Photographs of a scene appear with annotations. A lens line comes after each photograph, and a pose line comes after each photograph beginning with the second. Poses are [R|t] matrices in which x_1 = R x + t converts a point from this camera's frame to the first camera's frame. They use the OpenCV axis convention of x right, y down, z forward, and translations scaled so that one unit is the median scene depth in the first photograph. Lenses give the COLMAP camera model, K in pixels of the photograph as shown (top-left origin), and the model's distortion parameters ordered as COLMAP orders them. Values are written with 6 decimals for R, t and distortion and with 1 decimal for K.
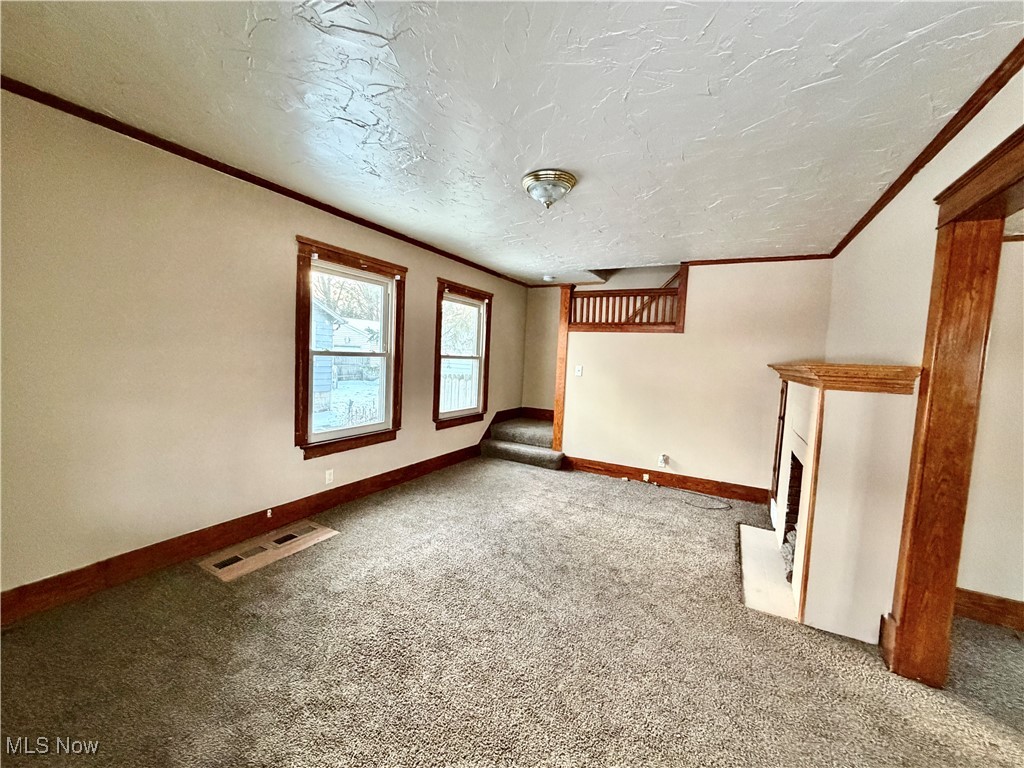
lens RADIAL K [[411.2, 0, 513.9], [0, 411.2, 381.9], [0, 0, 1]] dist [0.003266, -0.001165]
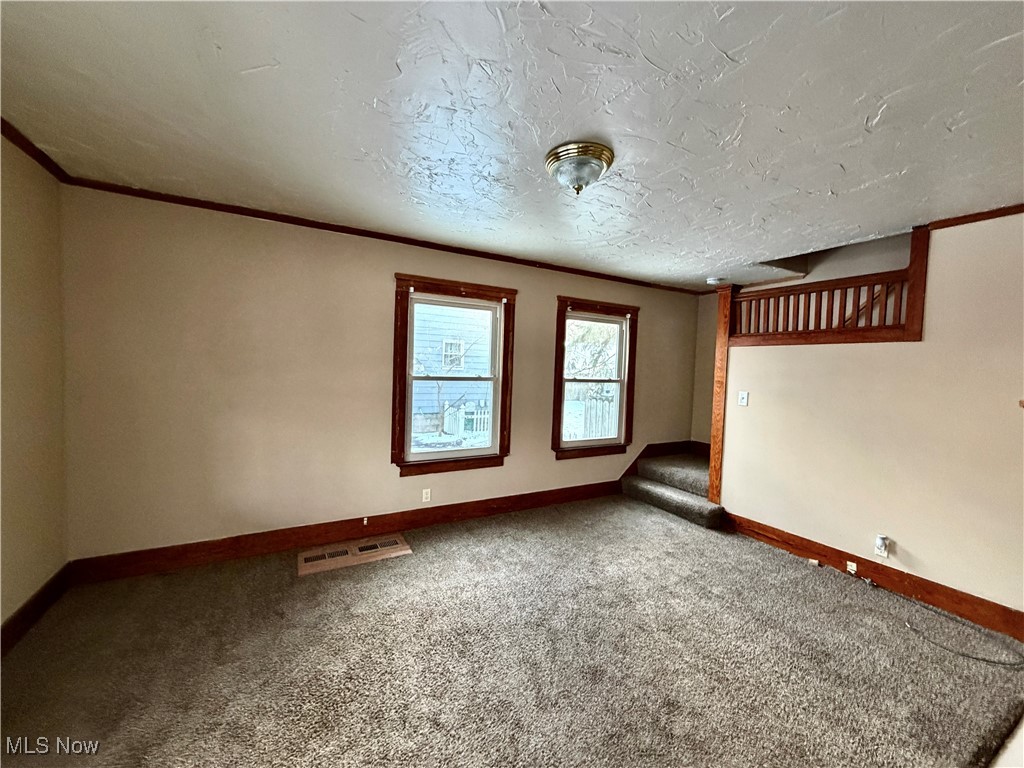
lens RADIAL K [[411.2, 0, 489.4], [0, 411.2, 384.8], [0, 0, 1]] dist [0.003266, -0.001165]
pose [[0.842460, 0.001441, -0.538758, 0.225697], [-0.026742, 0.998876, -0.039145, -0.013502], [0.538095, 0.047385, 0.841551, 0.168388]]
